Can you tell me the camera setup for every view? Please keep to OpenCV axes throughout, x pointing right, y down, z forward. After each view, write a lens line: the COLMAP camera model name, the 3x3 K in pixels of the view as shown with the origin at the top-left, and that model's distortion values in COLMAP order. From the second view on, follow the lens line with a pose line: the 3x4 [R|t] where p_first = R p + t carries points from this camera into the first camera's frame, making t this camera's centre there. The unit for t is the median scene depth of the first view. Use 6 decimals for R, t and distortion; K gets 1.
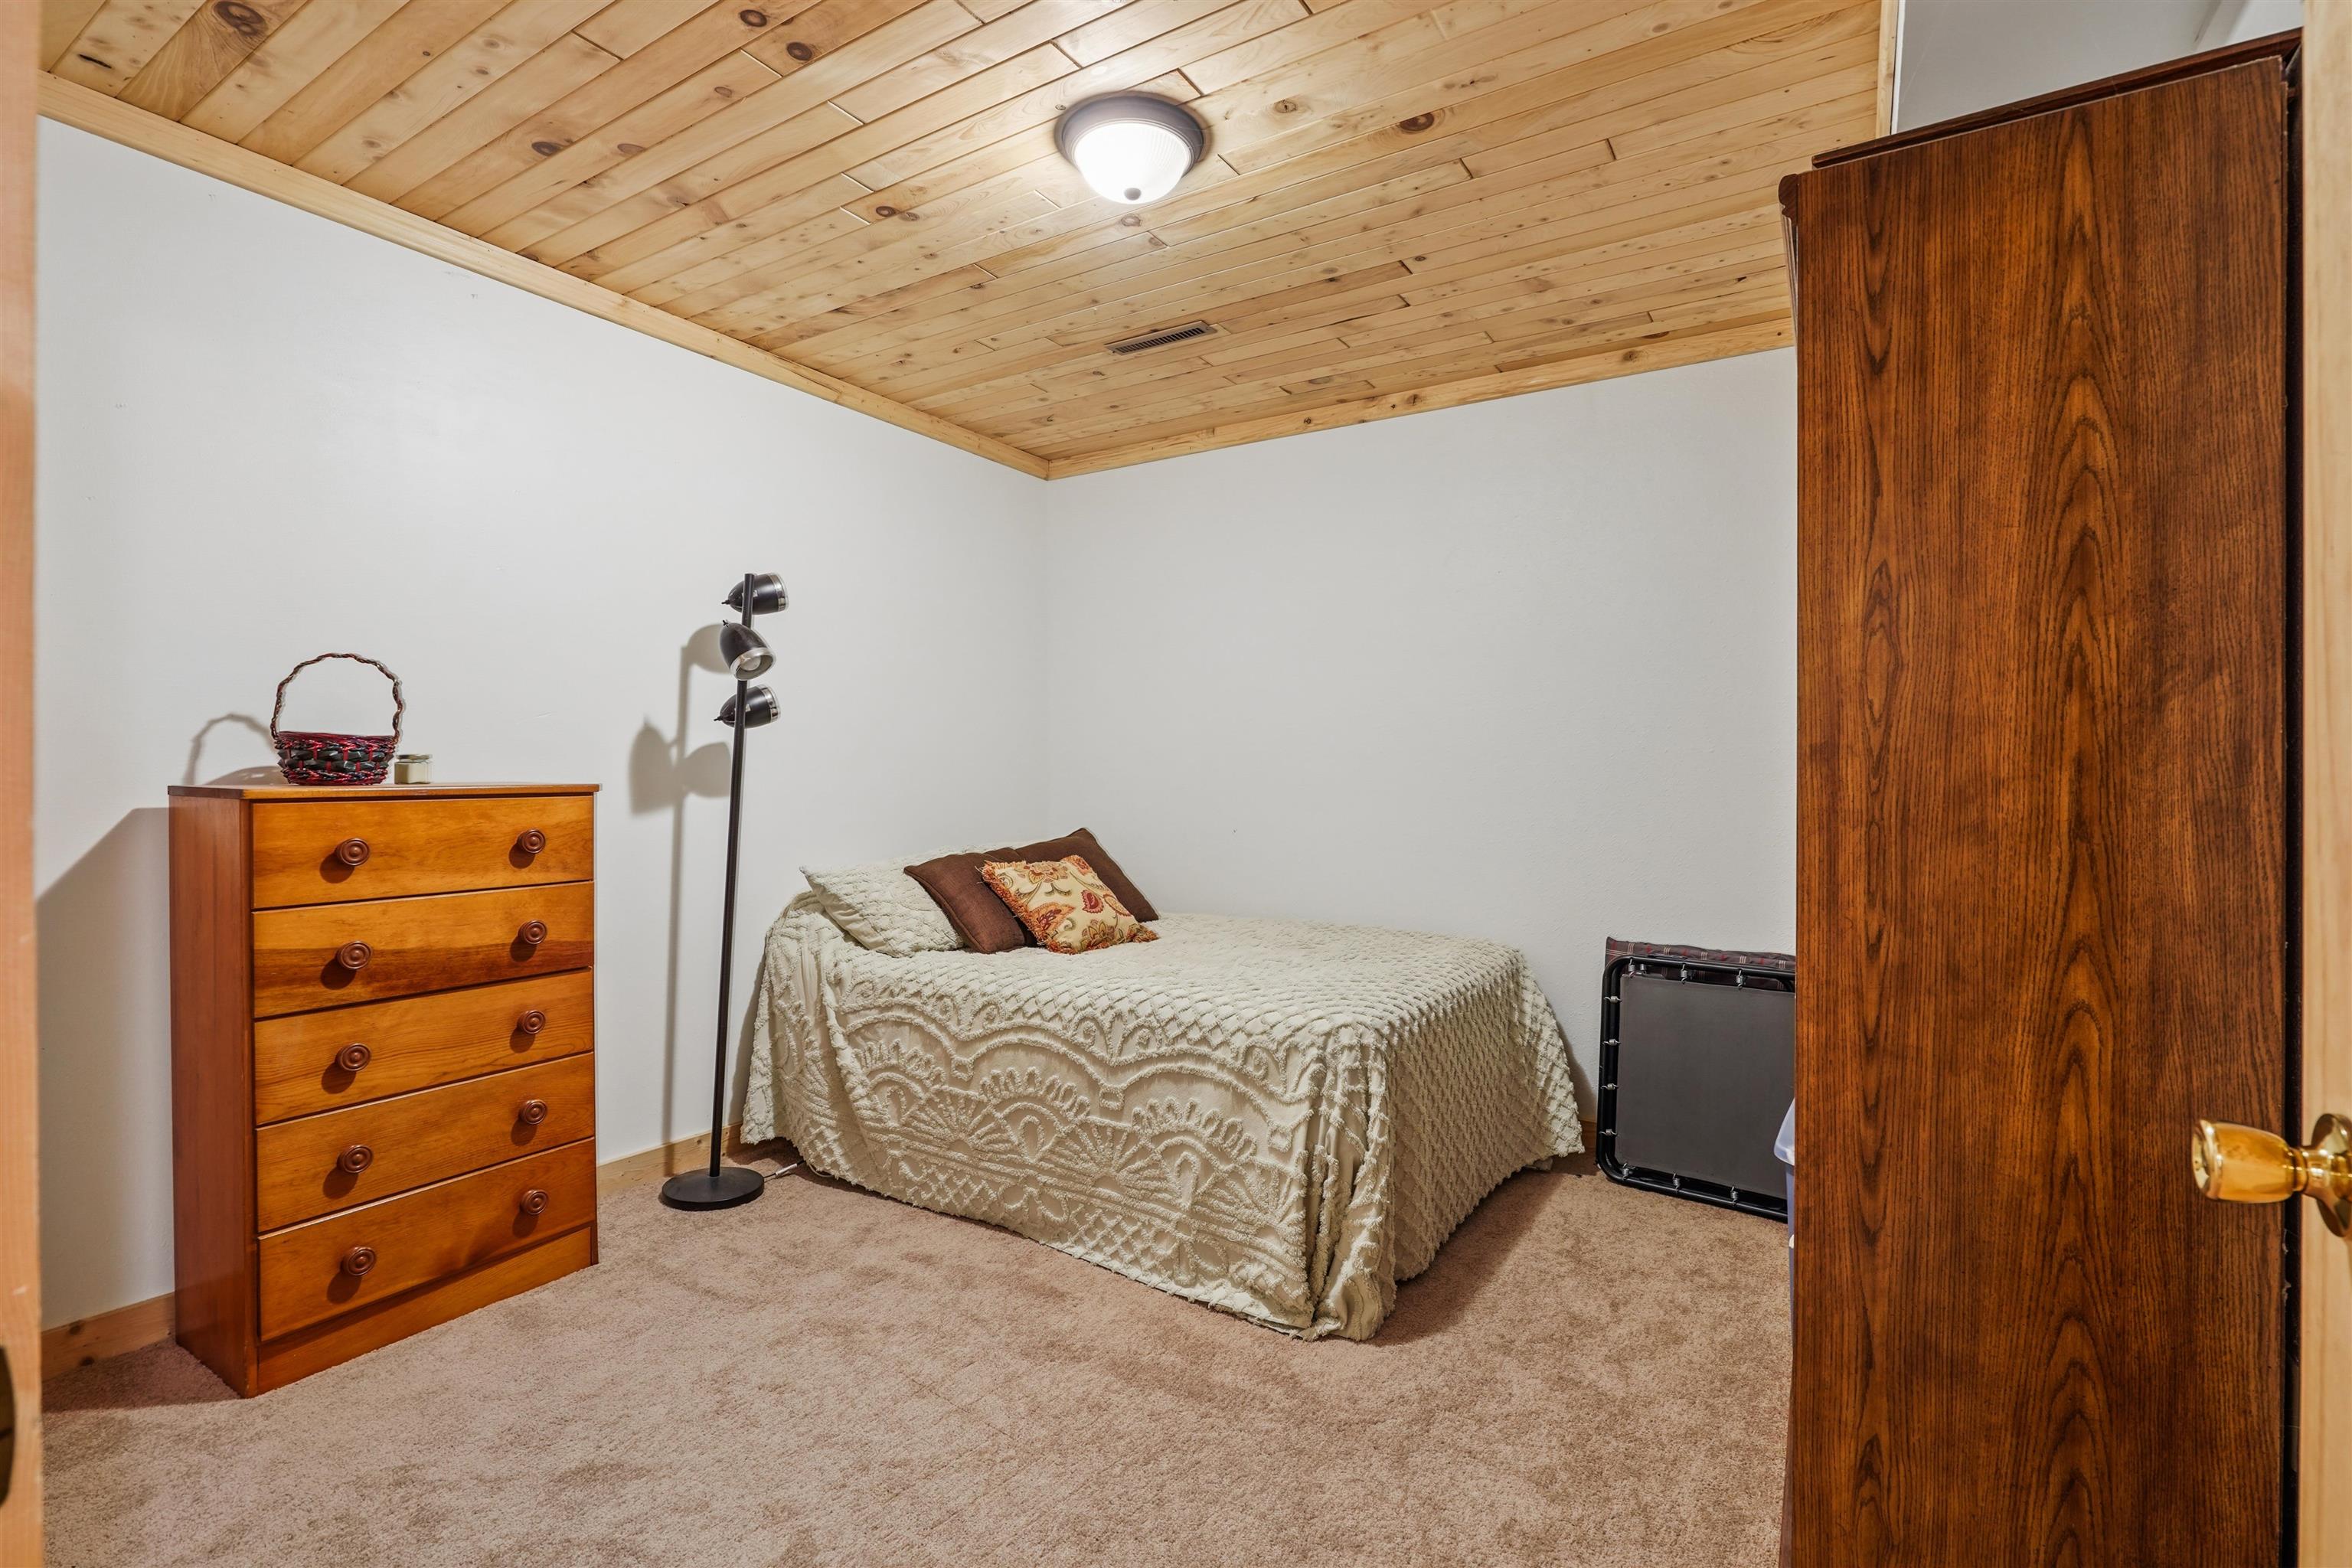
lens RADIAL K [[1083.6, 0, 1181.2], [0, 1083.6, 779.3], [0, 0, 1]] dist [-0.010700, 0.000756]
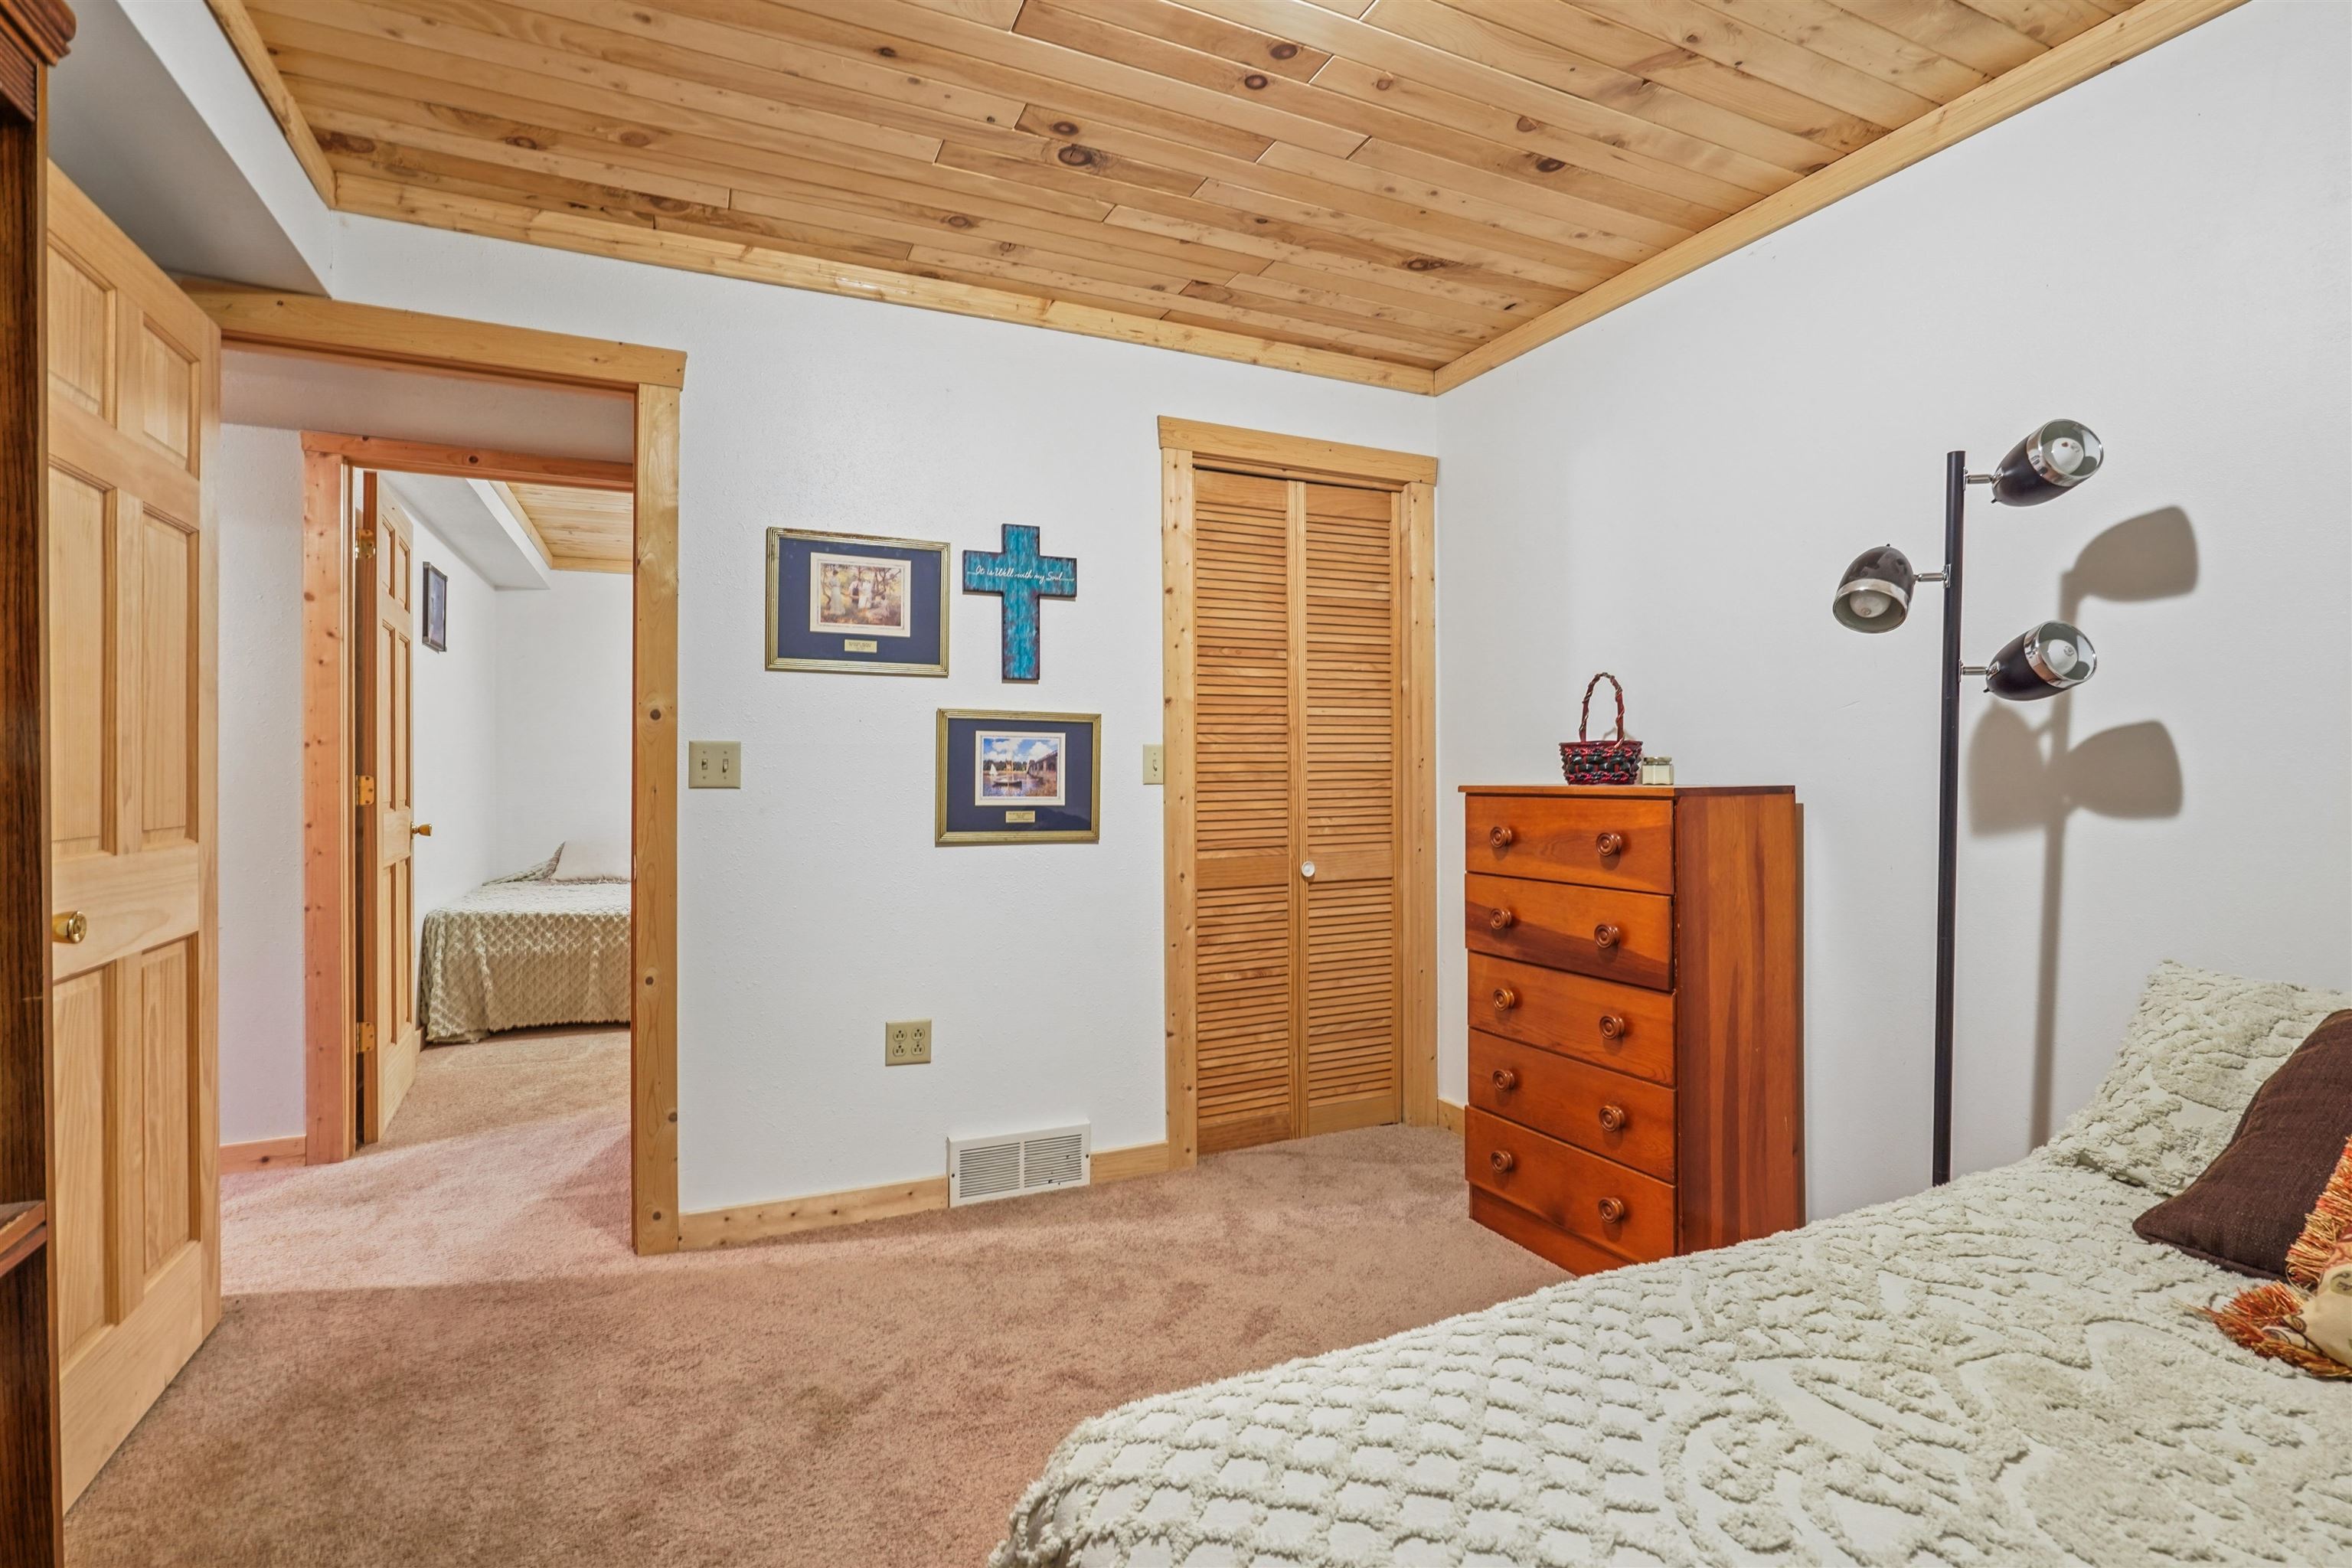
lens RADIAL K [[1083.6, 0, 1169.9], [0, 1083.6, 778.9], [0, 0, 1]] dist [-0.010700, 0.000756]
pose [[-0.542655, 0.002316, -0.839953, 0.461196], [-0.006579, 0.999954, 0.007007, -0.006280], [0.839930, 0.009328, -0.542614, 1.232012]]
